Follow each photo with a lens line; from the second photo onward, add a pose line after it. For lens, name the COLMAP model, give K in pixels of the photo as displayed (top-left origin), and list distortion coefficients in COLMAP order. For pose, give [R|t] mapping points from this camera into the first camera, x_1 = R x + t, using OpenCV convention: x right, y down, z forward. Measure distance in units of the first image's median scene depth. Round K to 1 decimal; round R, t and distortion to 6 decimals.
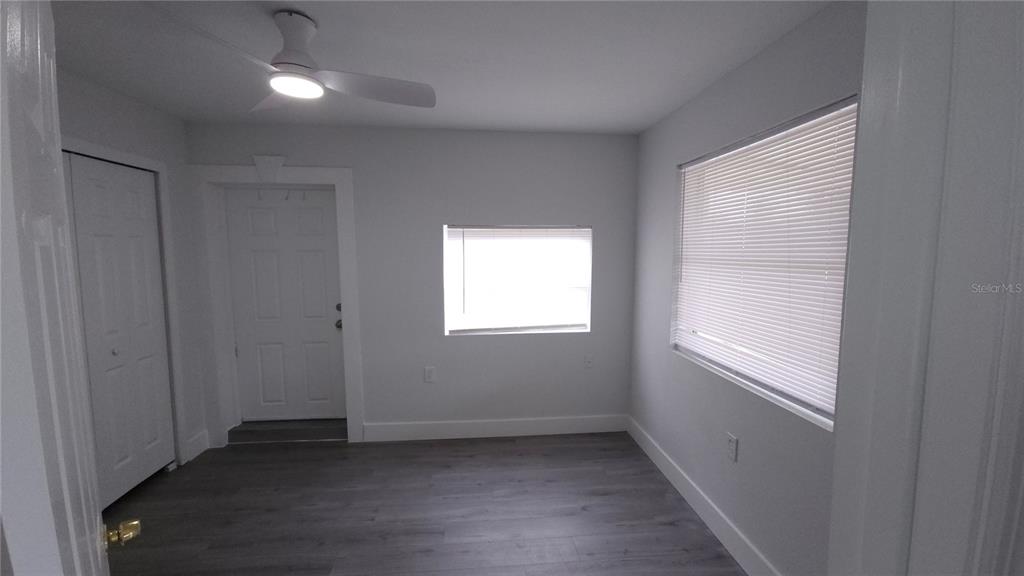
lens RADIAL K [[410.7, 0, 515.9], [0, 410.7, 290.4], [0, 0, 1]] dist [-0.004839, -0.003300]
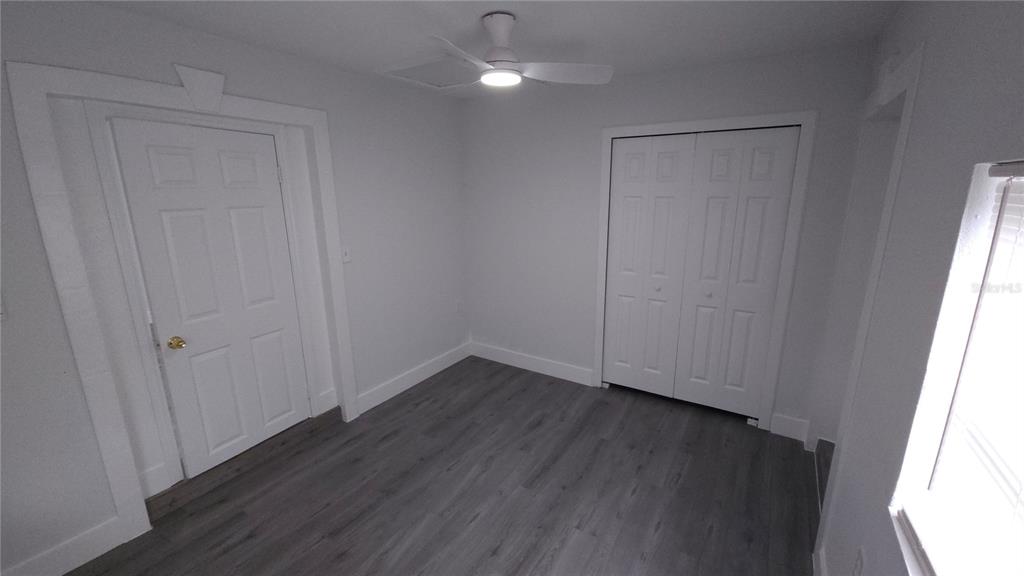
lens RADIAL K [[410.7, 0, 515.7], [0, 410.7, 287.0], [0, 0, 1]] dist [-0.004839, -0.003300]
pose [[-0.612213, 0.191292, -0.767205, 0.302729], [-0.065371, 0.954727, 0.290213, -0.183685], [0.787986, 0.227825, -0.571991, 1.207866]]
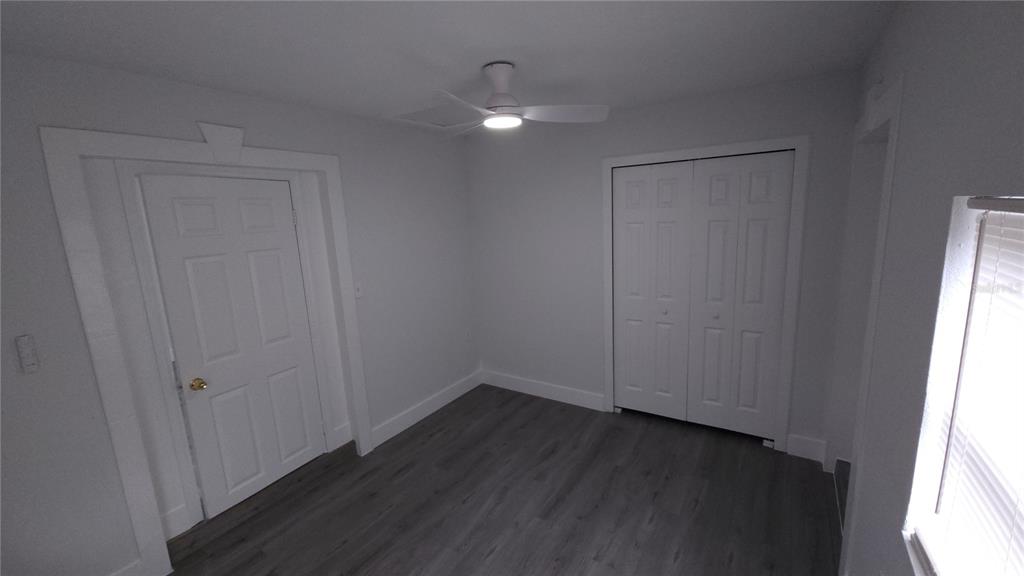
lens RADIAL K [[410.7, 0, 516.5], [0, 410.7, 287.3], [0, 0, 1]] dist [-0.004839, -0.003300]
pose [[-0.619122, 0.171960, -0.766236, 0.316960], [-0.025031, 0.970913, 0.238120, -0.207124], [0.784896, 0.166605, -0.596809, 1.217798]]
